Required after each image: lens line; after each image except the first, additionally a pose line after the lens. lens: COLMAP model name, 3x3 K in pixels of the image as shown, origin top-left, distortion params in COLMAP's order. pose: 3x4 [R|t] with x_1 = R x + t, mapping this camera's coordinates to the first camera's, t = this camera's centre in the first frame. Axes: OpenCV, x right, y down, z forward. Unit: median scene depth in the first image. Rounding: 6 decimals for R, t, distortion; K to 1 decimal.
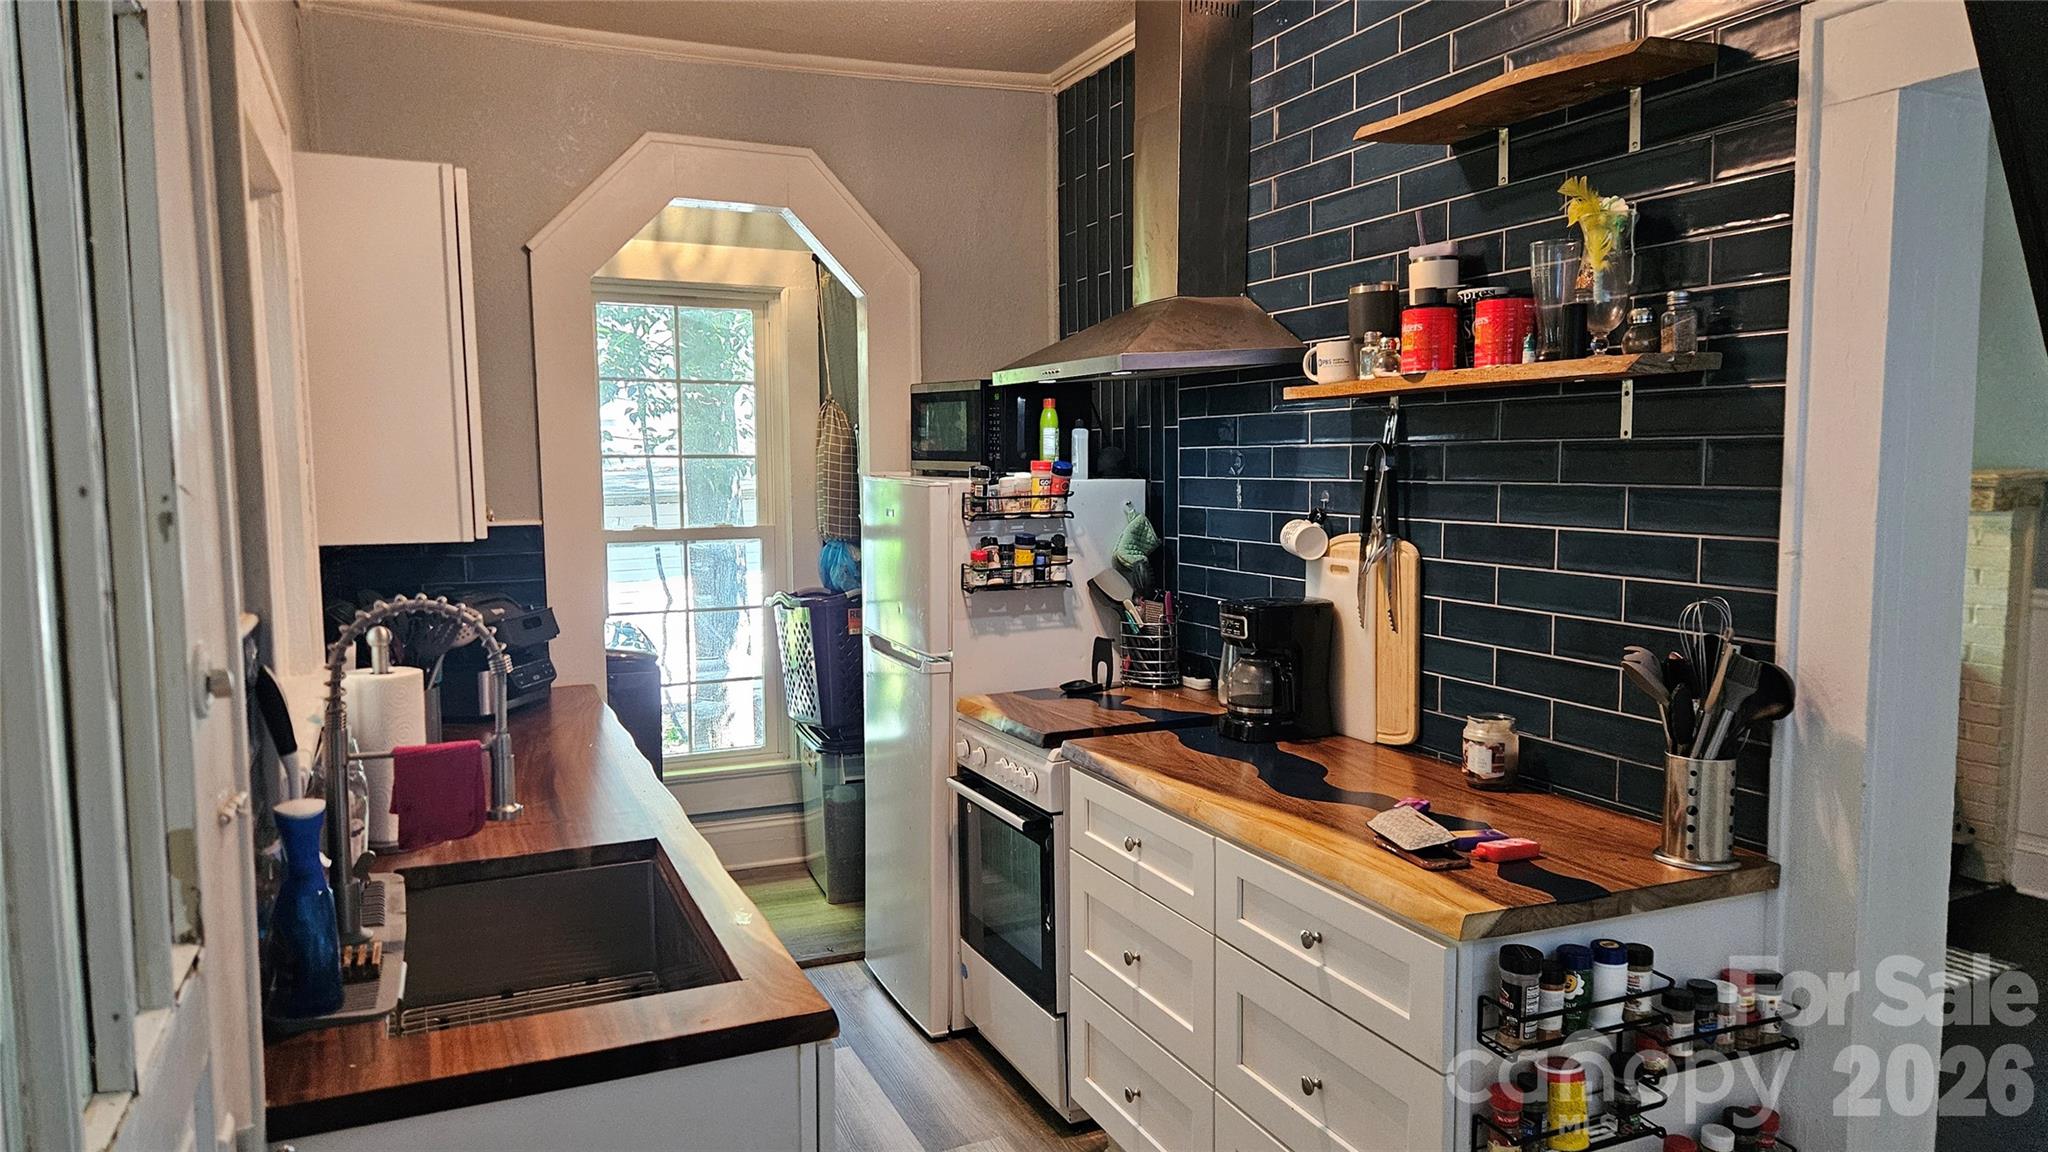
lens RADIAL K [[1385.1, 0, 1003.1], [0, 1385.1, 584.8], [0, 0, 1]] dist [0.096326, -0.096549]
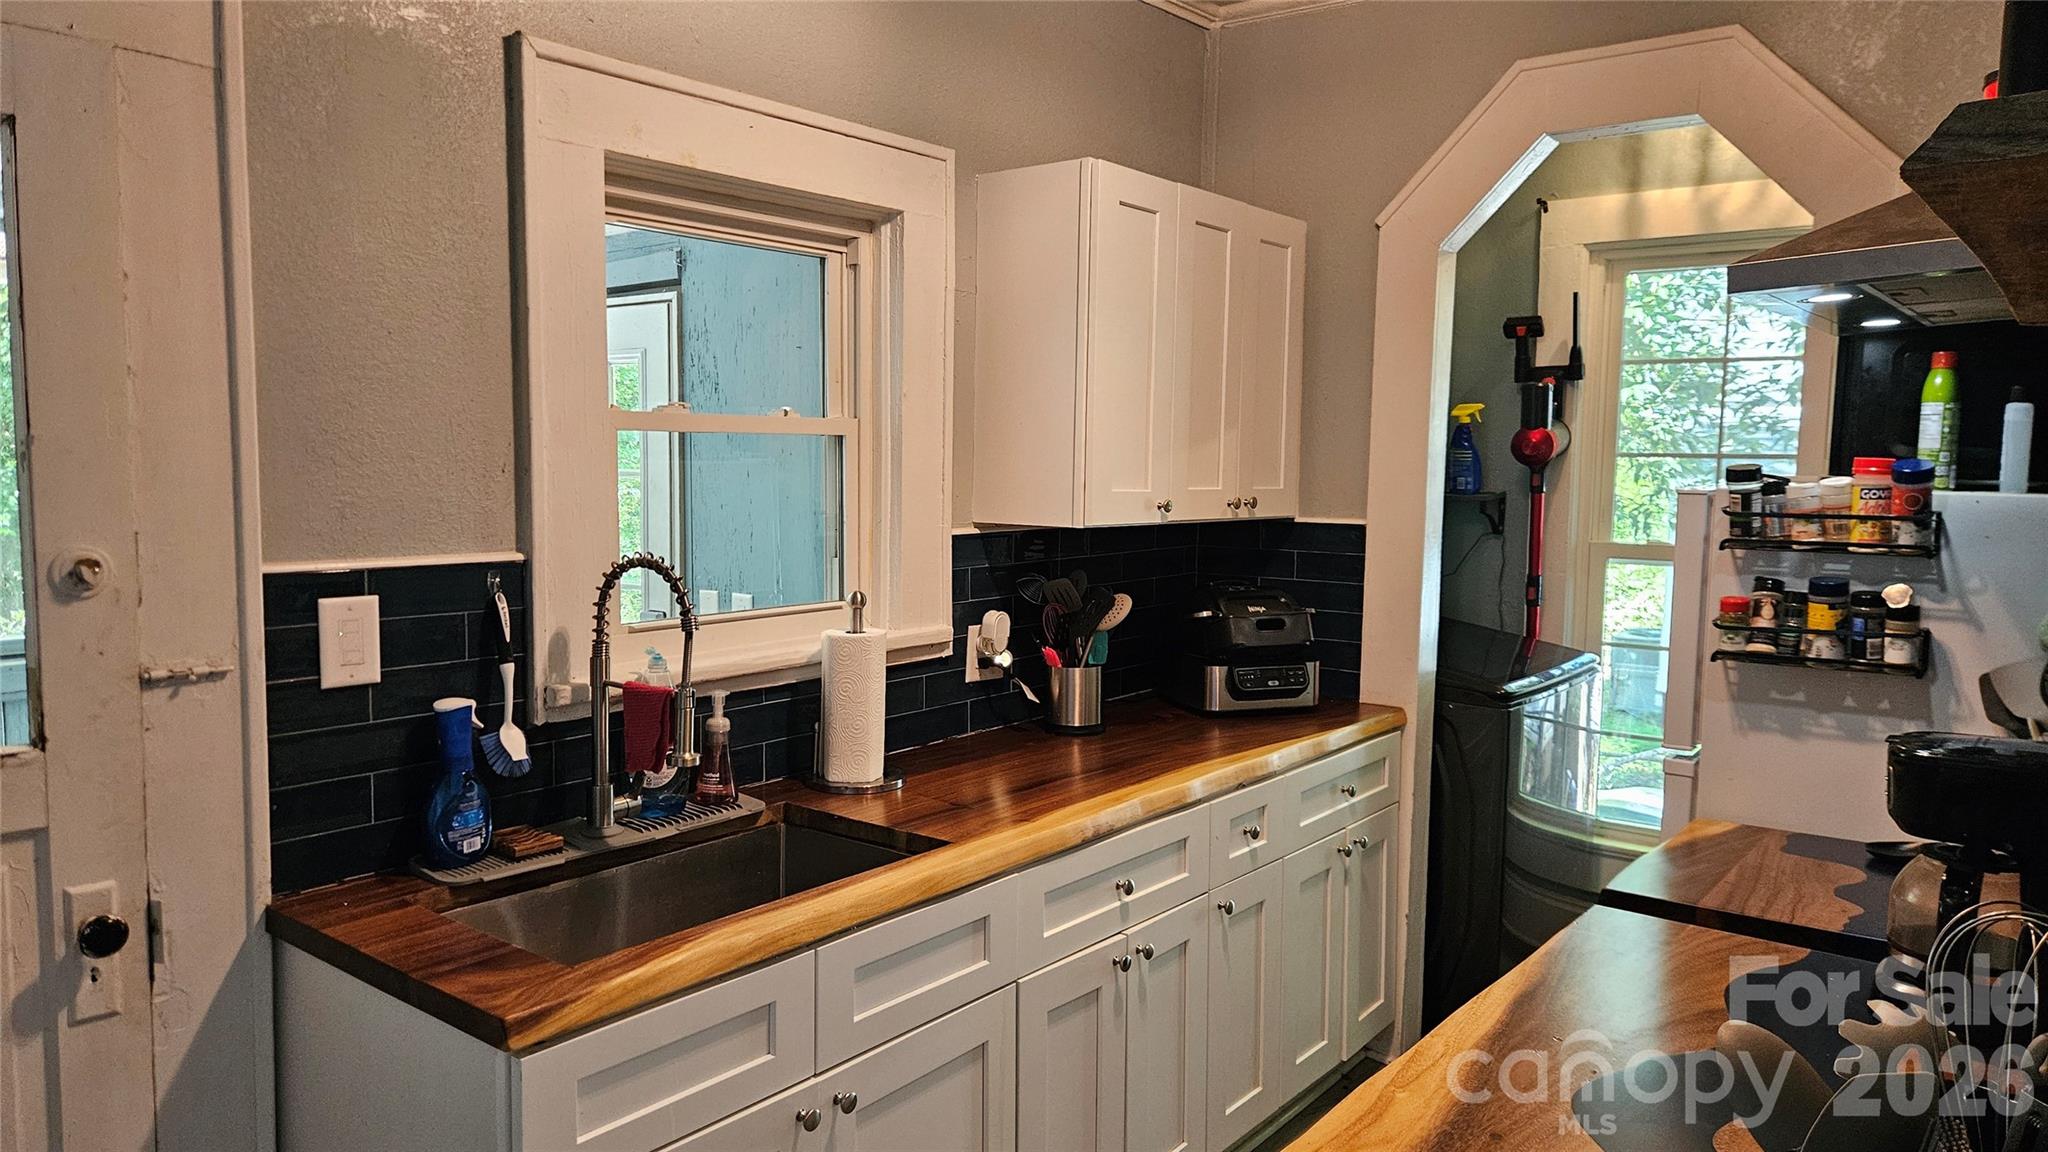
lens RADIAL K [[1385.1, 0, 1003.1], [0, 1385.1, 584.8], [0, 0, 1]] dist [0.096326, -0.096549]
pose [[0.487279, 0.093693, -0.868205, 0.377185], [-0.105063, 0.993296, 0.048226, -0.025607], [0.866903, 0.067717, 0.493856, 0.381949]]
